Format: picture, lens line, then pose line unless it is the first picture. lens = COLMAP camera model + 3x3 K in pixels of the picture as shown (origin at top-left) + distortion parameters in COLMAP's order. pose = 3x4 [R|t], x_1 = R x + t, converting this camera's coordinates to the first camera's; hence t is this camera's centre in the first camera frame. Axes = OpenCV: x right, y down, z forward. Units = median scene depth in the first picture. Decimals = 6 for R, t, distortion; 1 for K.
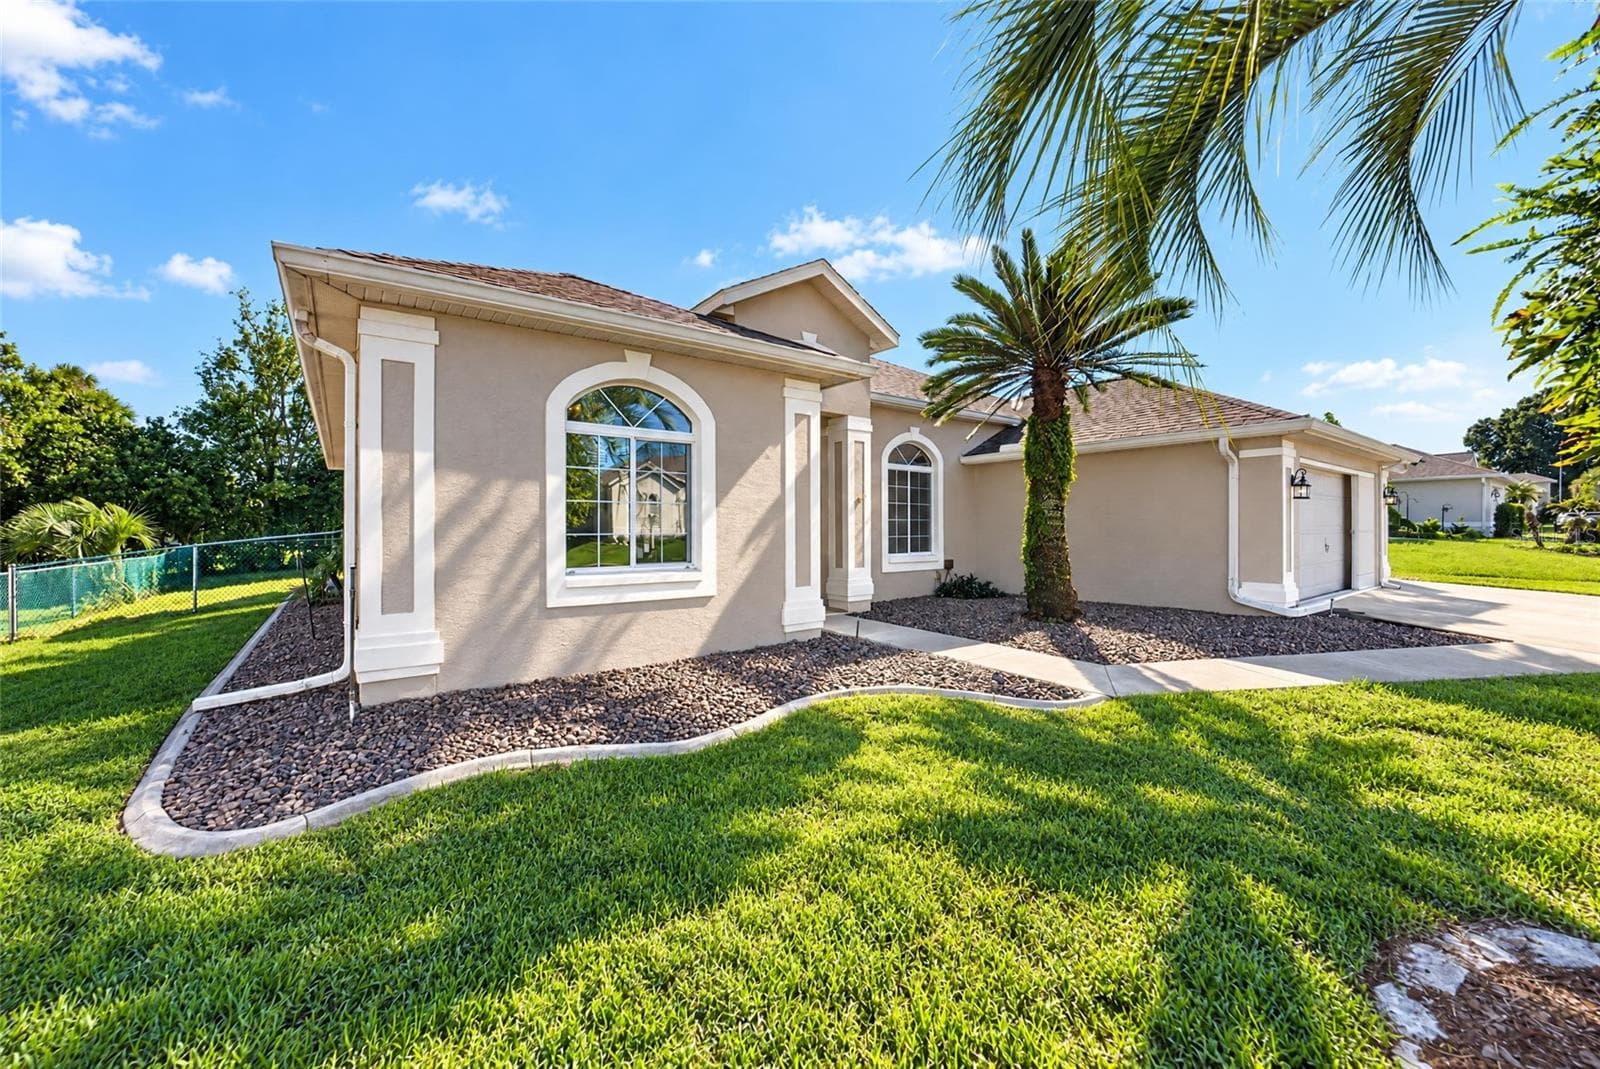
lens RADIAL K [[625.3, 0, 798.5], [0, 625.3, 527.9], [0, 0, 1]] dist [-0.047834, 0.015364]
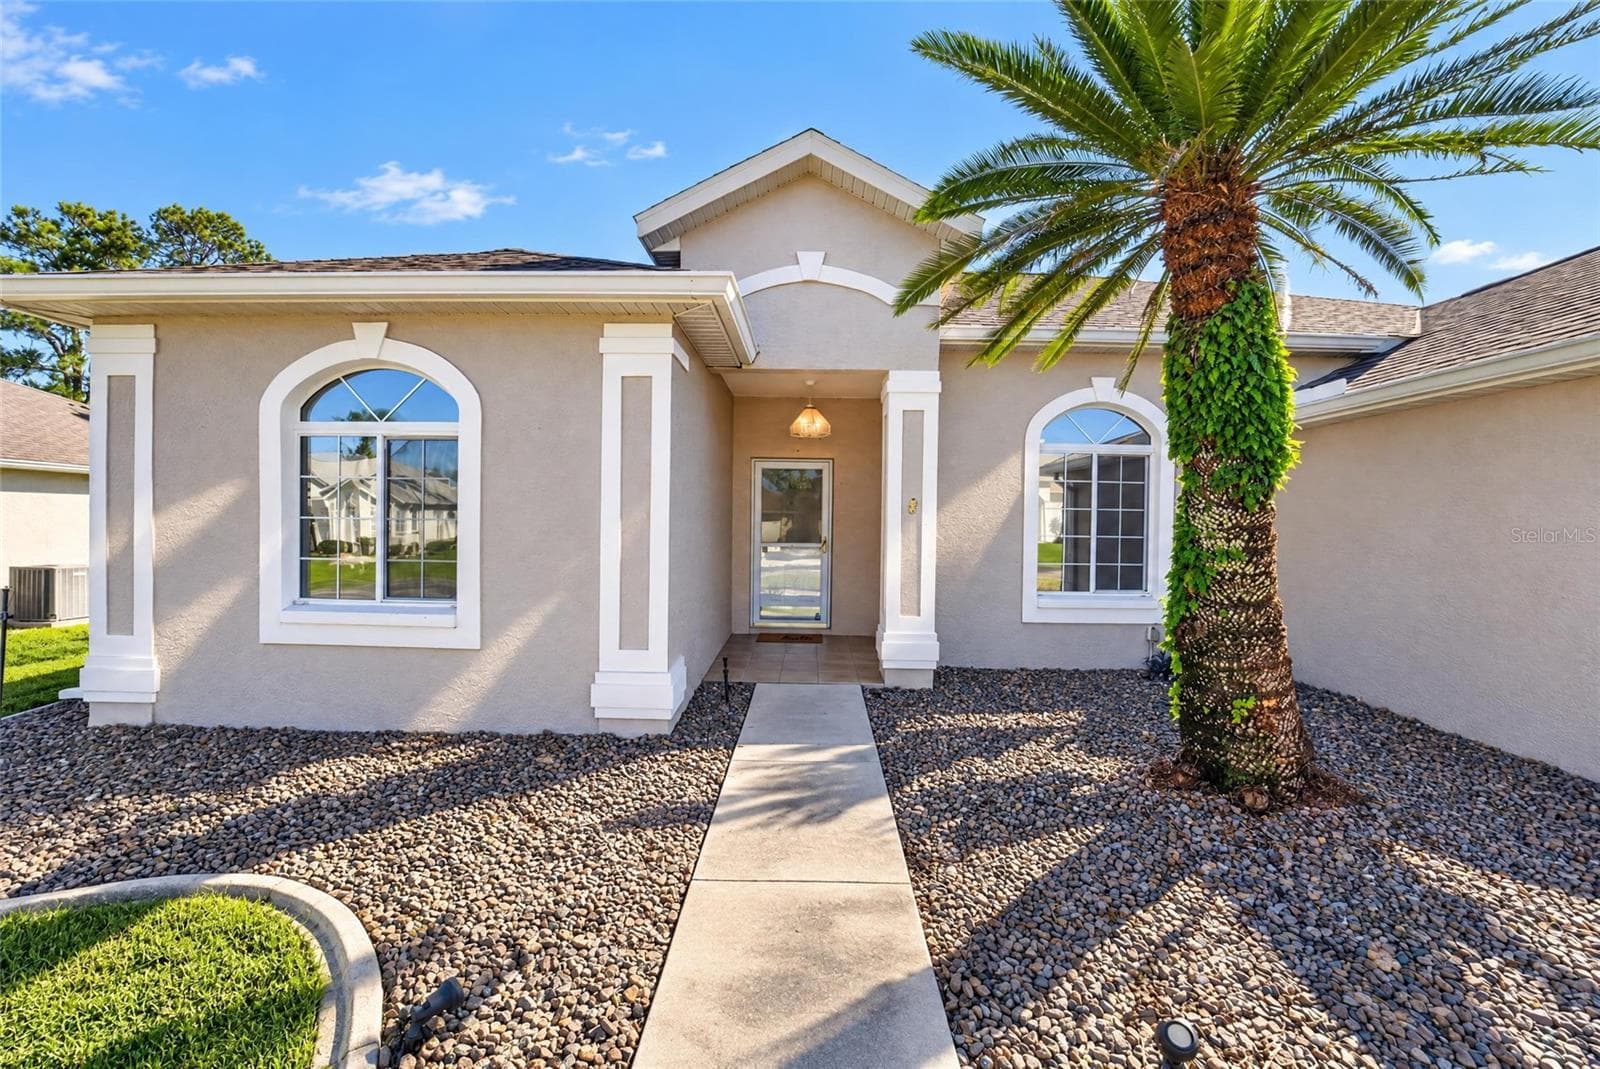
lens RADIAL K [[625.3, 0, 798.5], [0, 625.3, 527.9], [0, 0, 1]] dist [-0.047834, 0.015364]
pose [[0.793796, 0.020270, -0.607846, 0.319466], [-0.016180, 0.999795, 0.012210, -0.024352], [0.607969, 0.000143, 0.793961, 0.370722]]
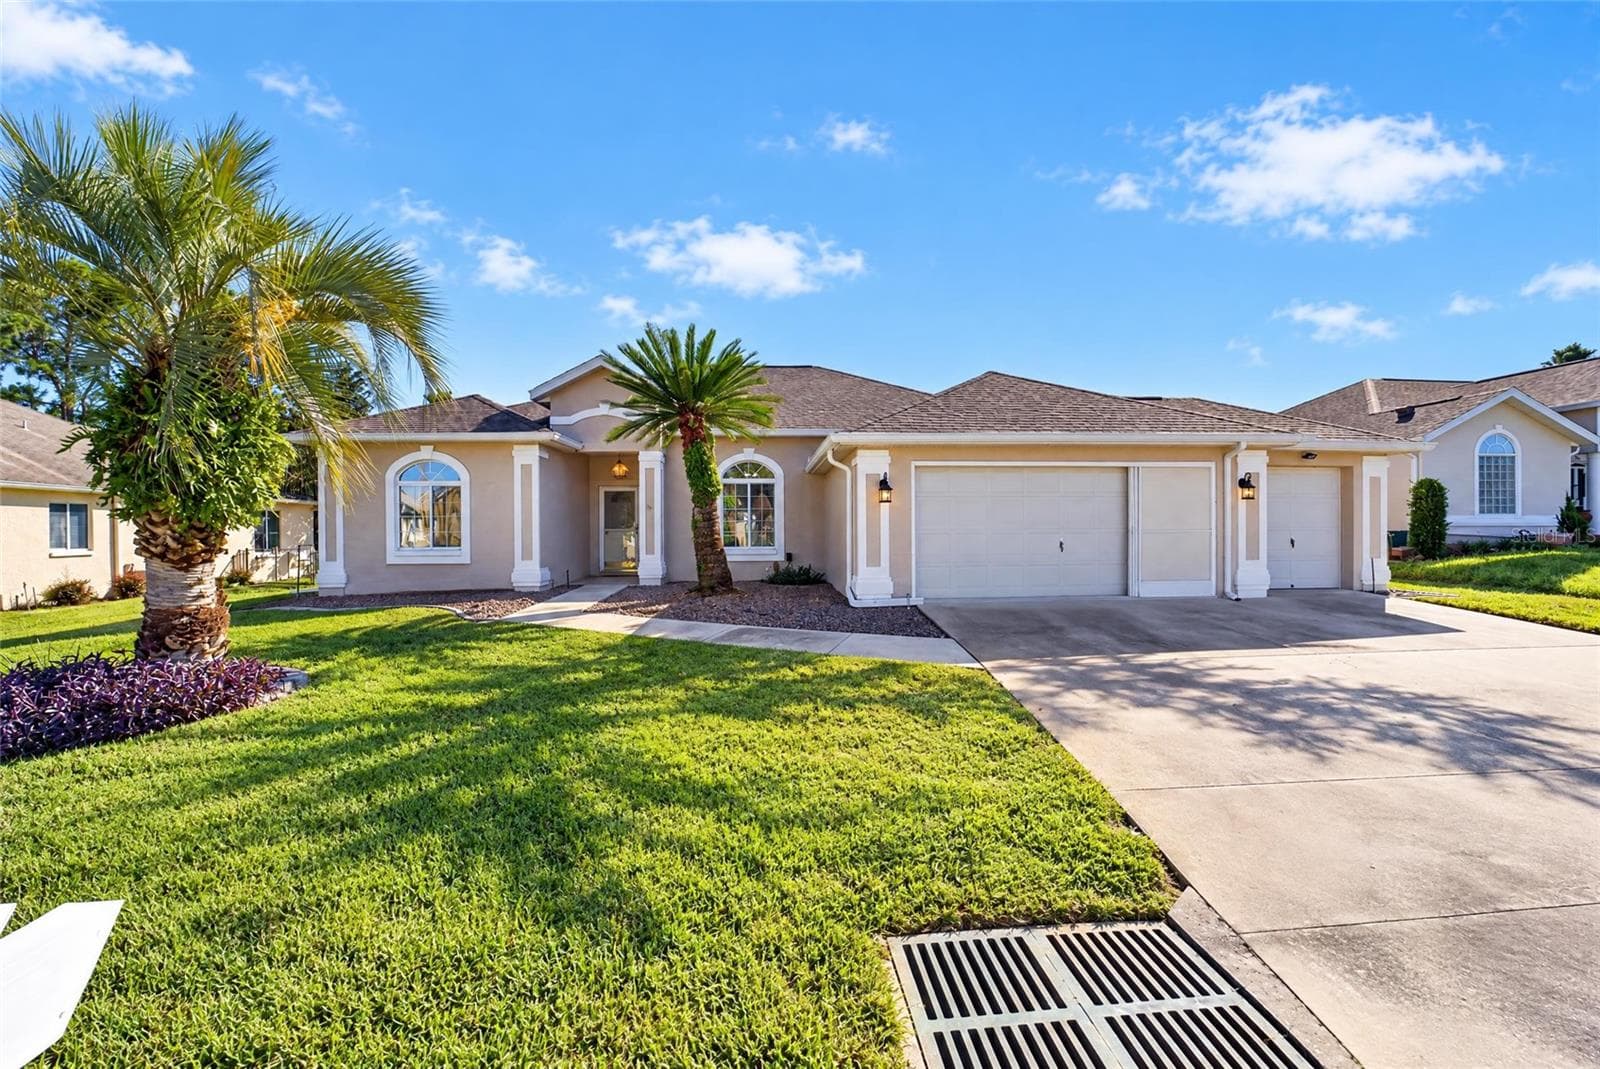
lens RADIAL K [[625.3, 0, 798.5], [0, 625.3, 527.9], [0, 0, 1]] dist [-0.047834, 0.015364]
pose [[0.832016, -0.001835, -0.554749, 1.007119], [0.003490, 0.999992, 0.001927, -0.001455], [0.554741, -0.003539, 0.832016, -0.024233]]
